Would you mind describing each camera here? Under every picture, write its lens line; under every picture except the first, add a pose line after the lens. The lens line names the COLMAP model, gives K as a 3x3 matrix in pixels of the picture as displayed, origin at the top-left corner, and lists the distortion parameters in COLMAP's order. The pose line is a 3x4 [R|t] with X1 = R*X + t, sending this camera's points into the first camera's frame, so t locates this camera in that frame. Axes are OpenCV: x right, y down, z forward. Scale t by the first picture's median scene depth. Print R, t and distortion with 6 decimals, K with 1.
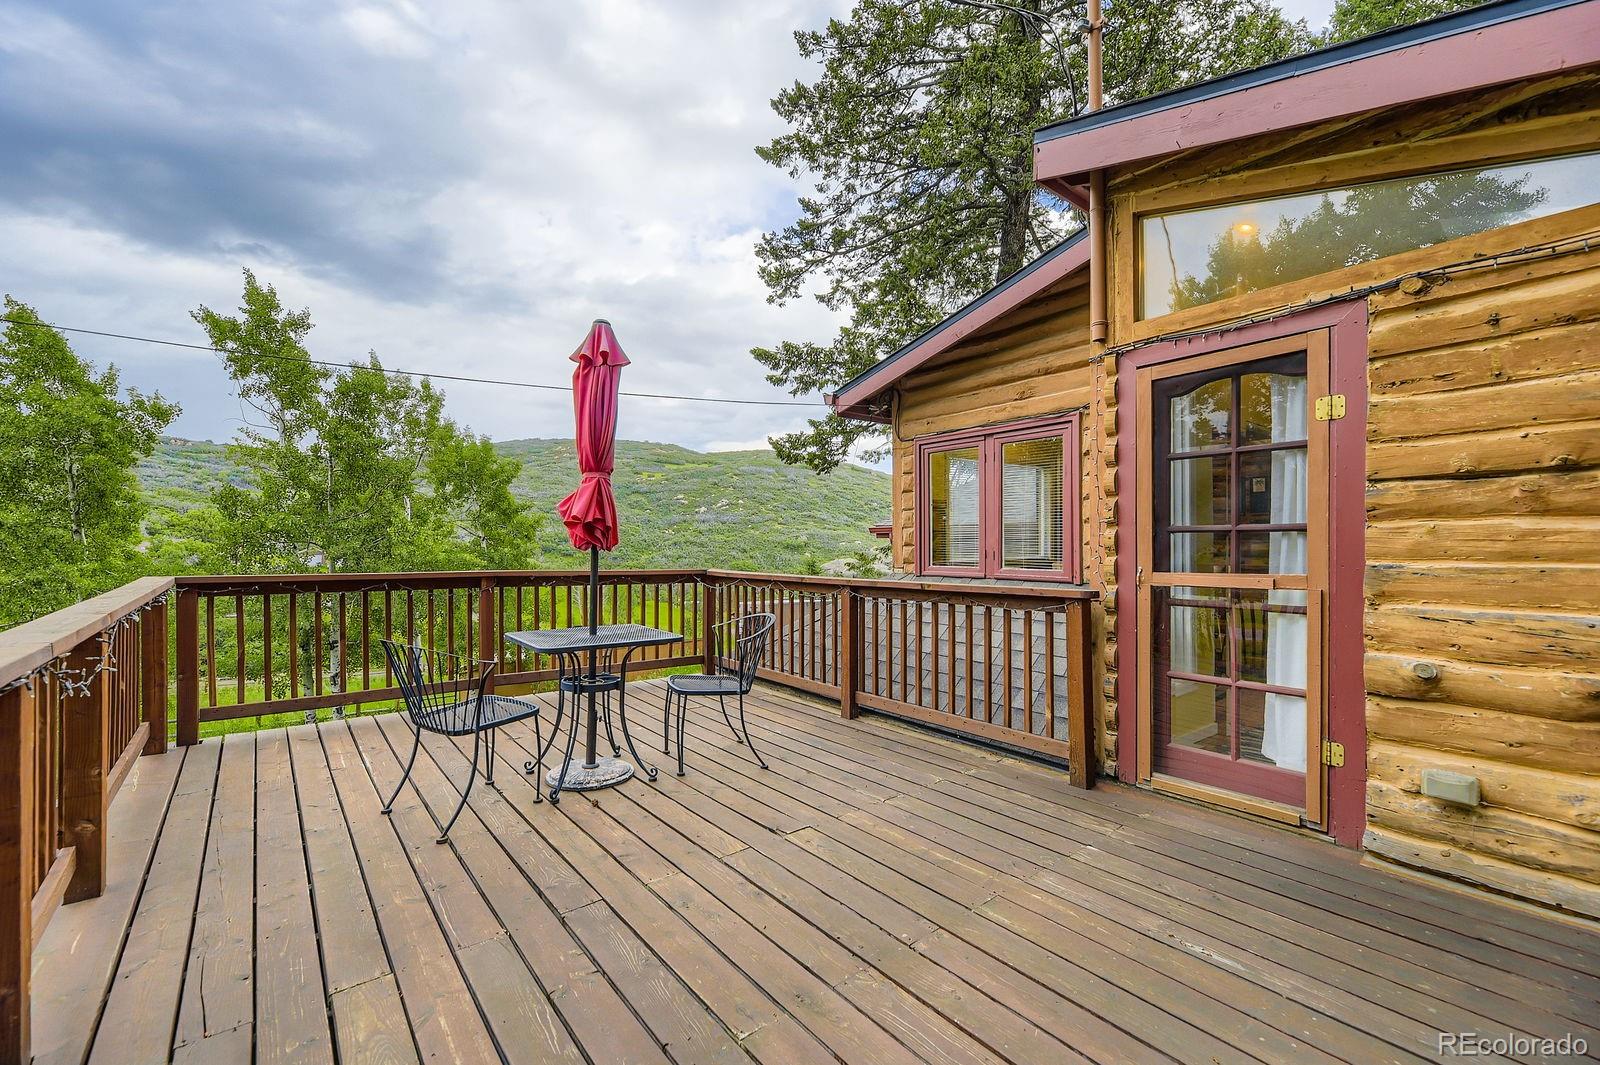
lens RADIAL K [[657.2, 0, 796.7], [0, 657.2, 527.4], [0, 0, 1]] dist [0.008939, -0.000492]
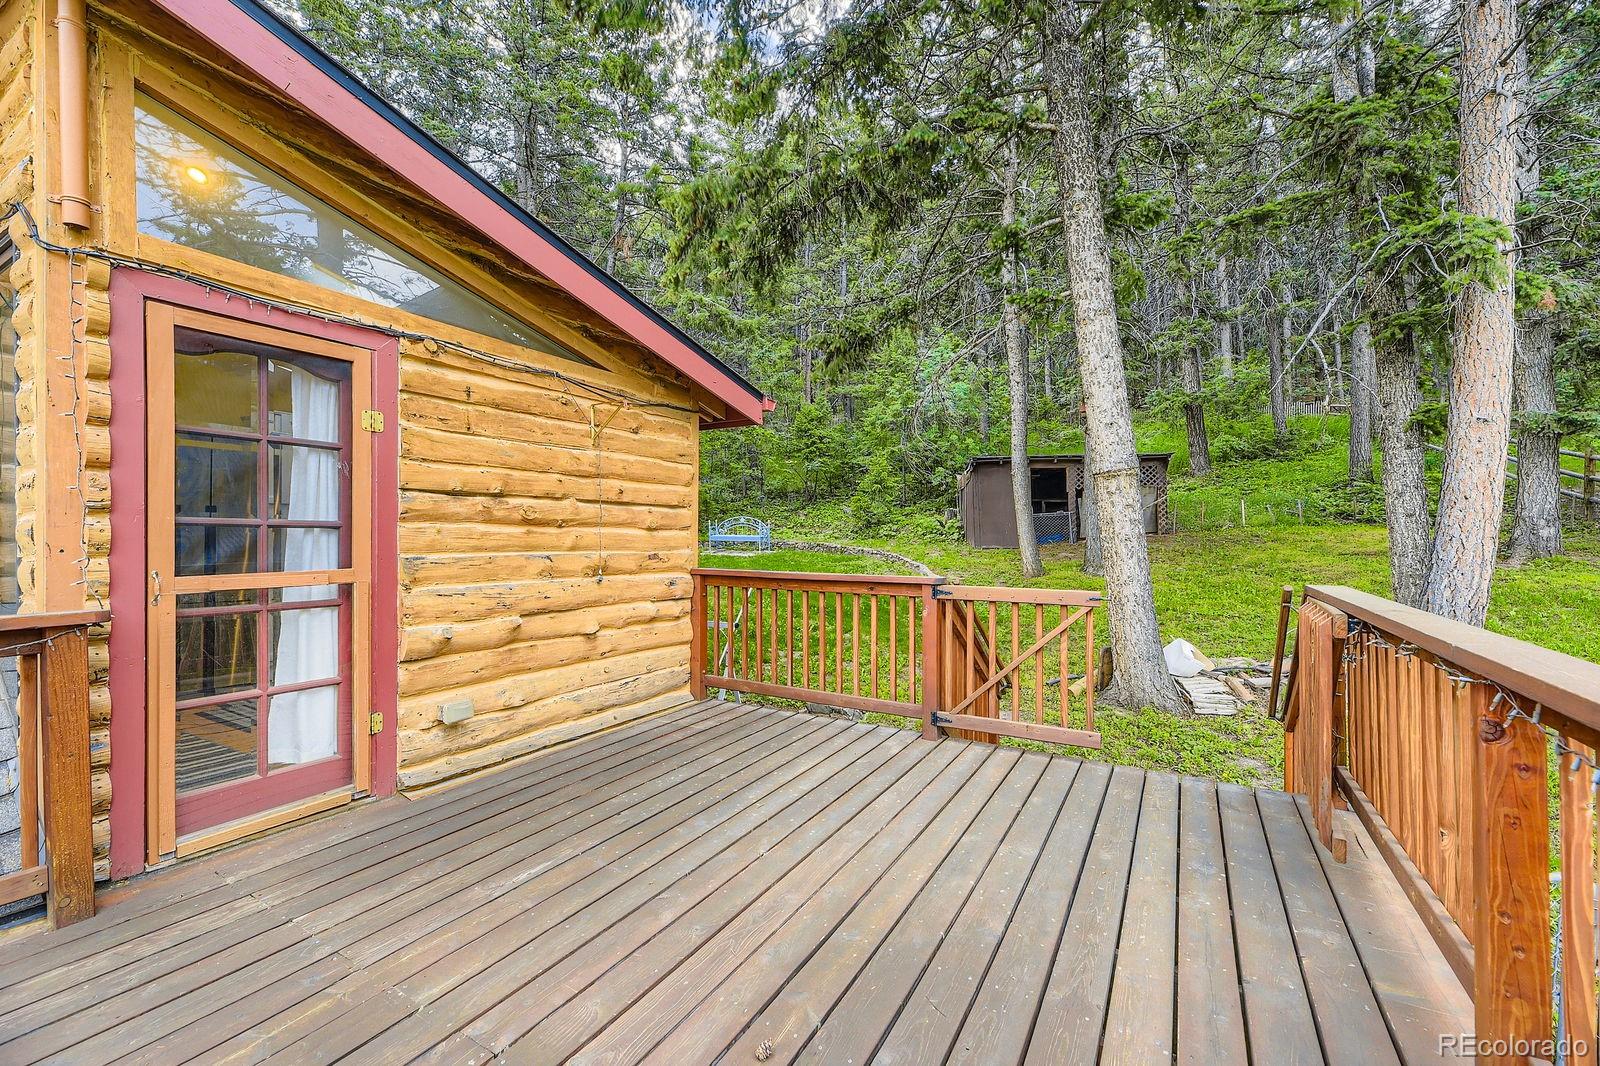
lens RADIAL K [[657.2, 0, 796.7], [0, 657.2, 527.9], [0, 0, 1]] dist [0.008939, -0.000492]
pose [[-0.353015, 0.022994, 0.935335, -0.547069], [-0.023766, 0.999155, -0.033532, 0.025423], [-0.935316, -0.034067, -0.352170, 0.757554]]
